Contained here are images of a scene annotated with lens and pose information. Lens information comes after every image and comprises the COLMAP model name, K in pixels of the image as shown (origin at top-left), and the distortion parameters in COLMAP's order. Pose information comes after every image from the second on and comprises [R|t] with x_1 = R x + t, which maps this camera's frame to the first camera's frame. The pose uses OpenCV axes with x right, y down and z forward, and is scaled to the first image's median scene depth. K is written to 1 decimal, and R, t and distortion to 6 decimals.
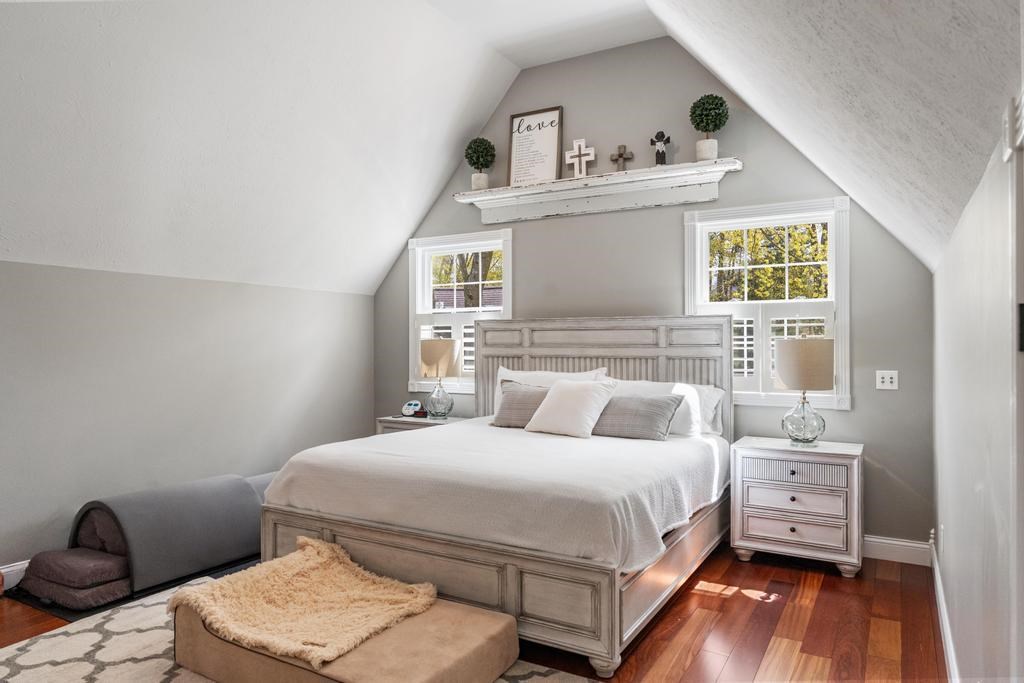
lens RADIAL K [[673.7, 0, 512.5], [0, 673.7, 341.2], [0, 0, 1]] dist [0.005295, -0.002914]
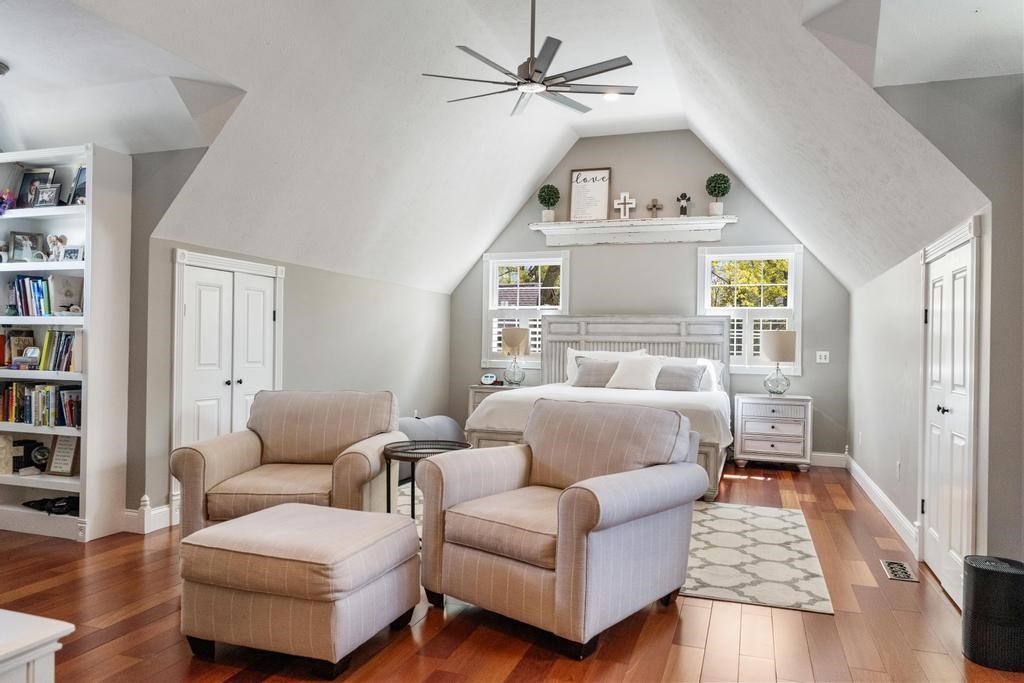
lens RADIAL K [[713.6, 0, 510.0], [0, 713.6, 344.8], [0, 0, 1]] dist [0.008671, 0.000223]
pose [[0.982654, 0.018173, 0.184558, -0.454306], [-0.018737, 0.999824, 0.001314, 0.034023], [-0.184501, -0.004749, 0.982821, -0.503876]]
